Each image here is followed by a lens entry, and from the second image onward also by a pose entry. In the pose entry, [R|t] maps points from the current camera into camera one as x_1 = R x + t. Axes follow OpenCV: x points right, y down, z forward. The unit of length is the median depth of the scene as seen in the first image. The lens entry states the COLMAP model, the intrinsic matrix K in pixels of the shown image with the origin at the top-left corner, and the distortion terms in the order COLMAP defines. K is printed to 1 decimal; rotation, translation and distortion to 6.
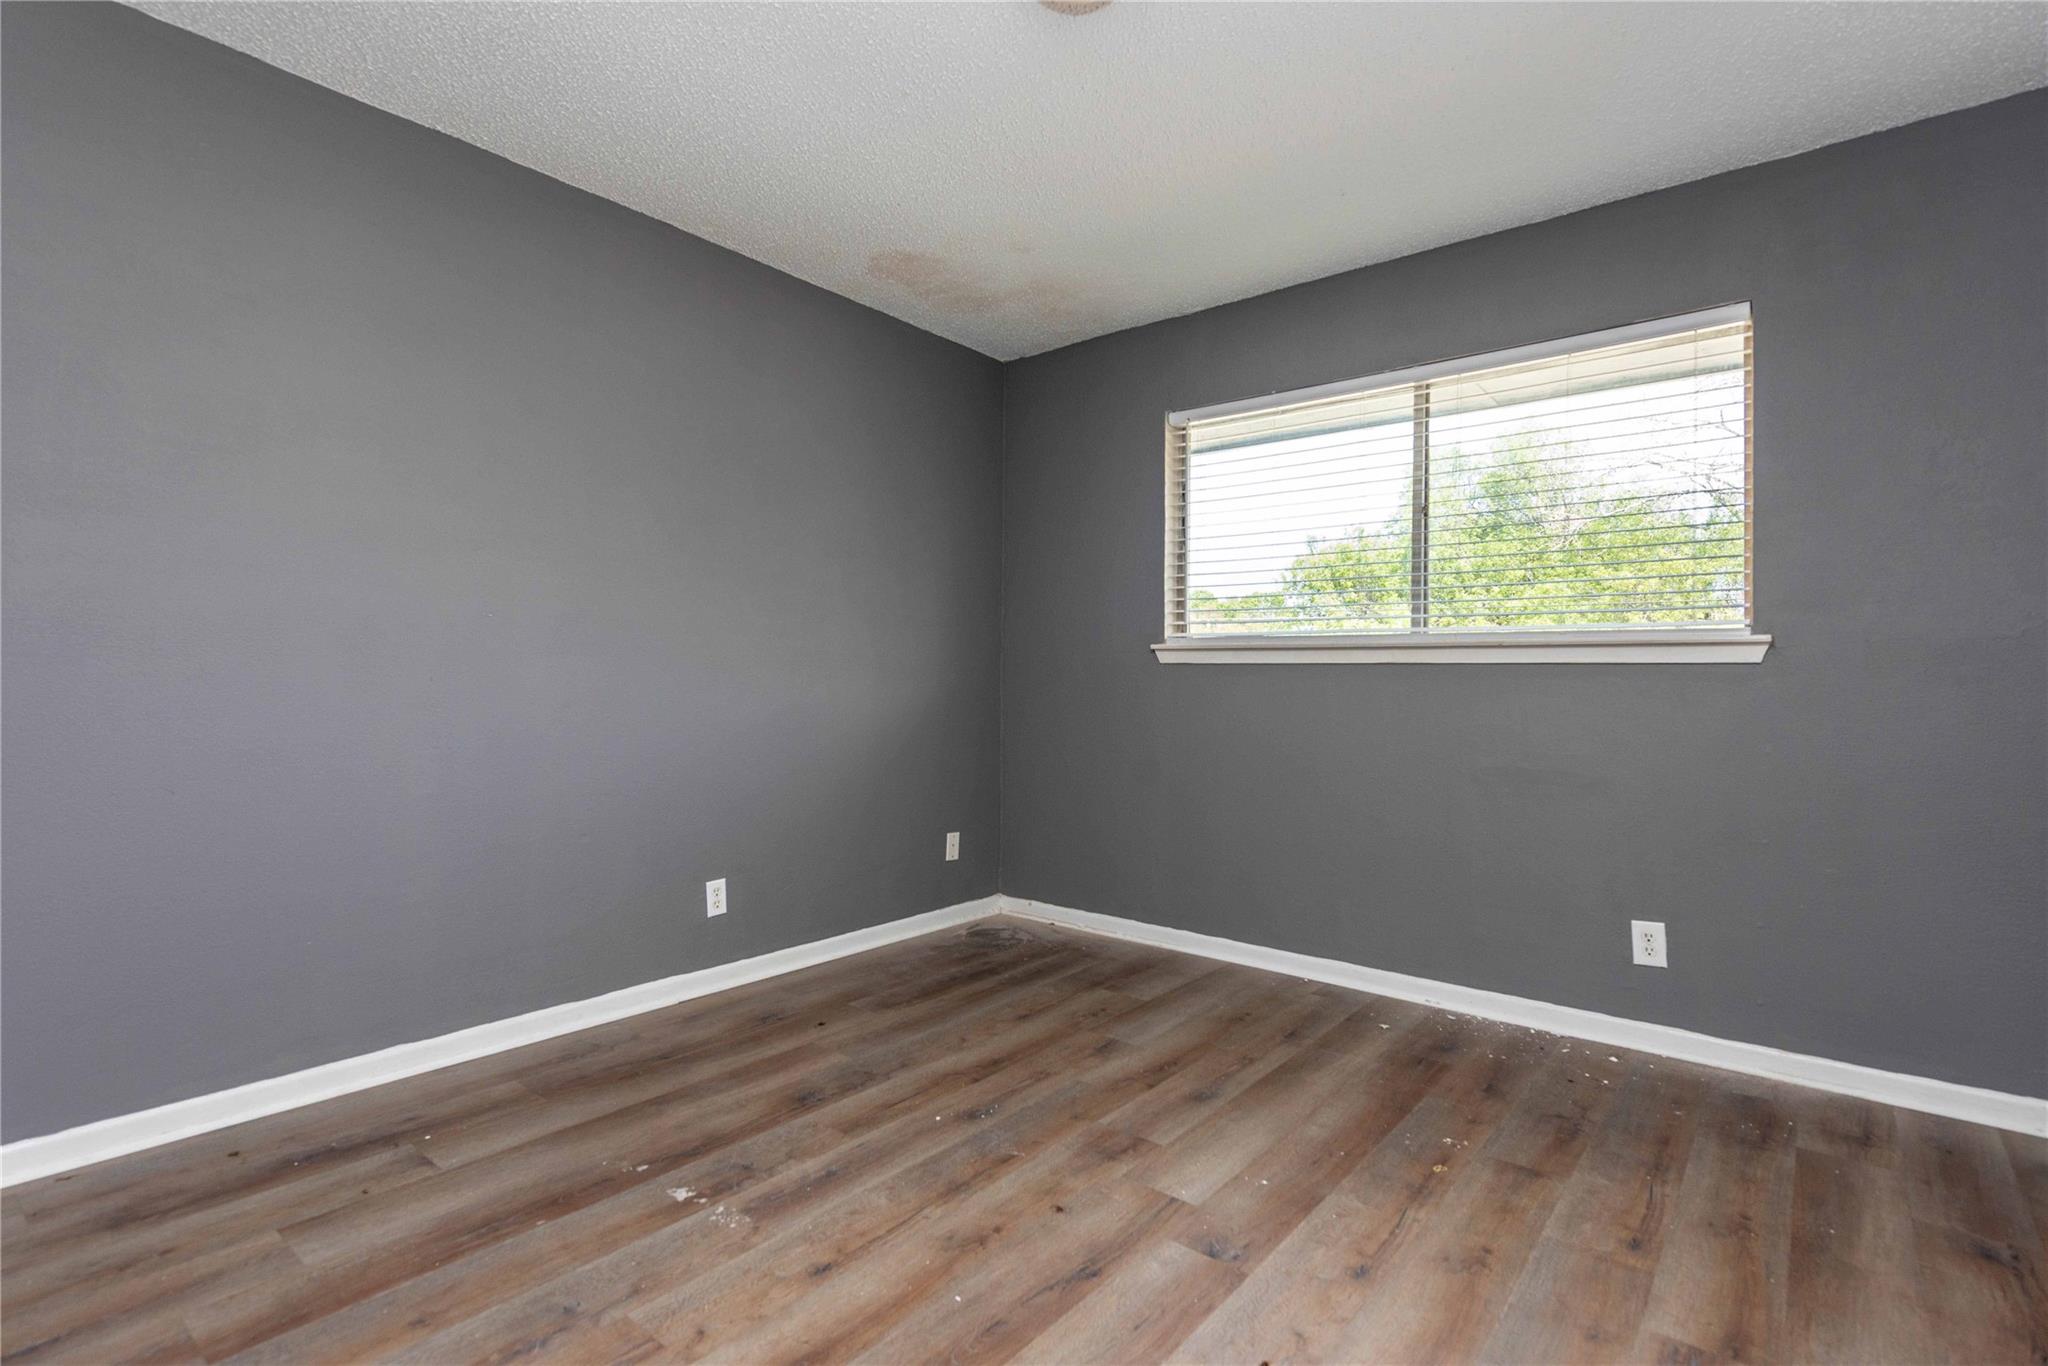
lens RADIAL K [[947.9, 0, 1043.5], [0, 947.9, 686.5], [0, 0, 1]] dist [-0.005426, -0.000115]
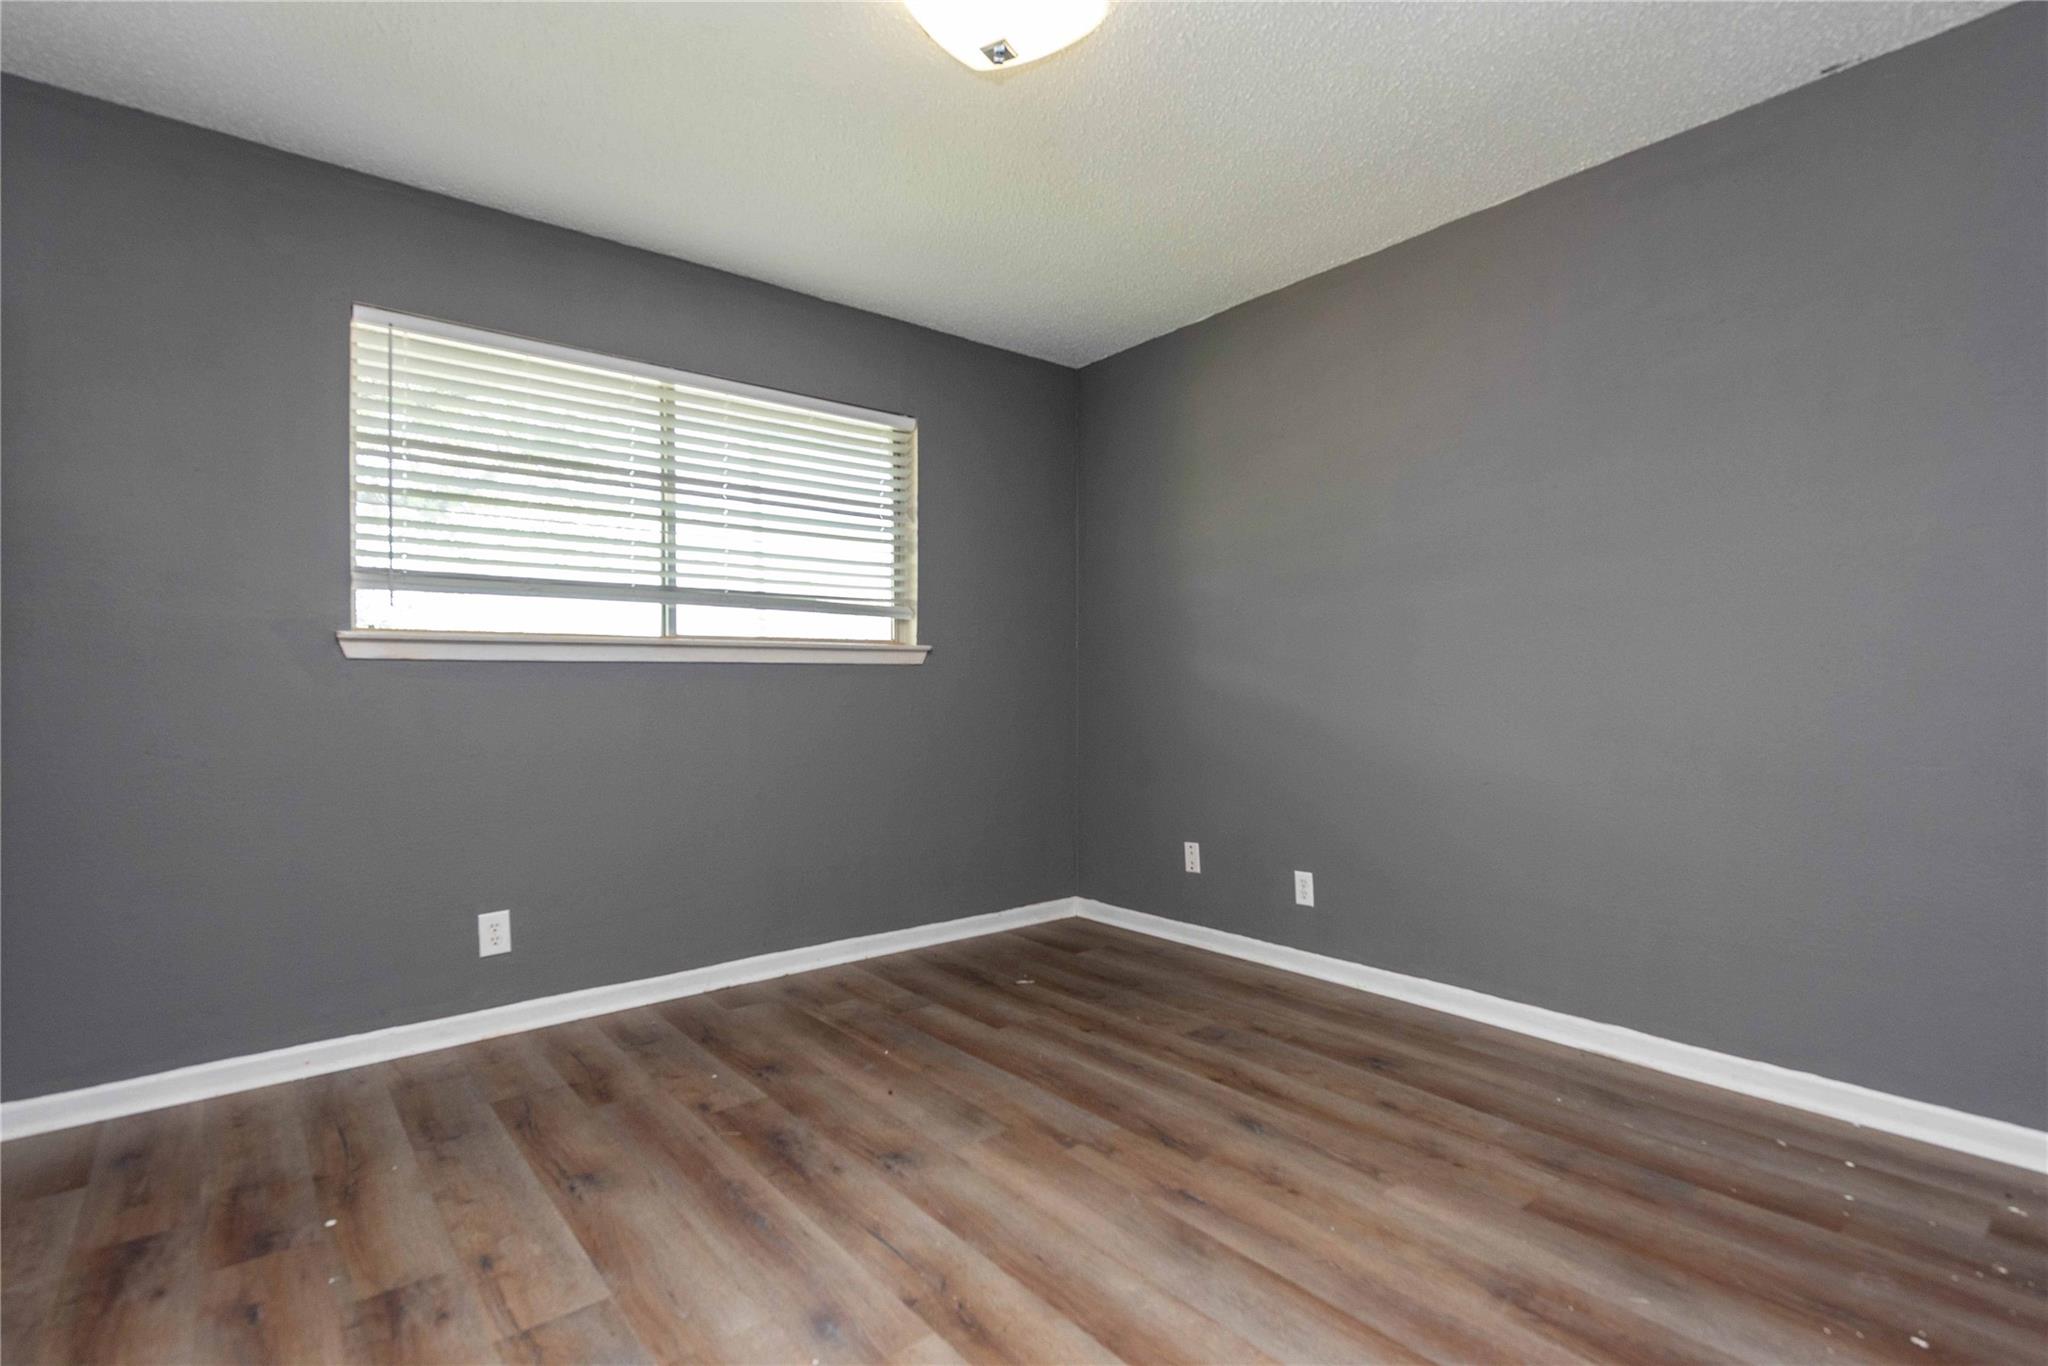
lens RADIAL K [[947.9, 0, 1026.6], [0, 947.9, 677.0], [0, 0, 1]] dist [-0.005426, -0.000115]
pose [[0.217450, -0.008089, 0.976038, -0.445137], [0.014950, 0.999876, 0.004956, -0.007474], [-0.975957, 0.013514, 0.217544, 0.369645]]
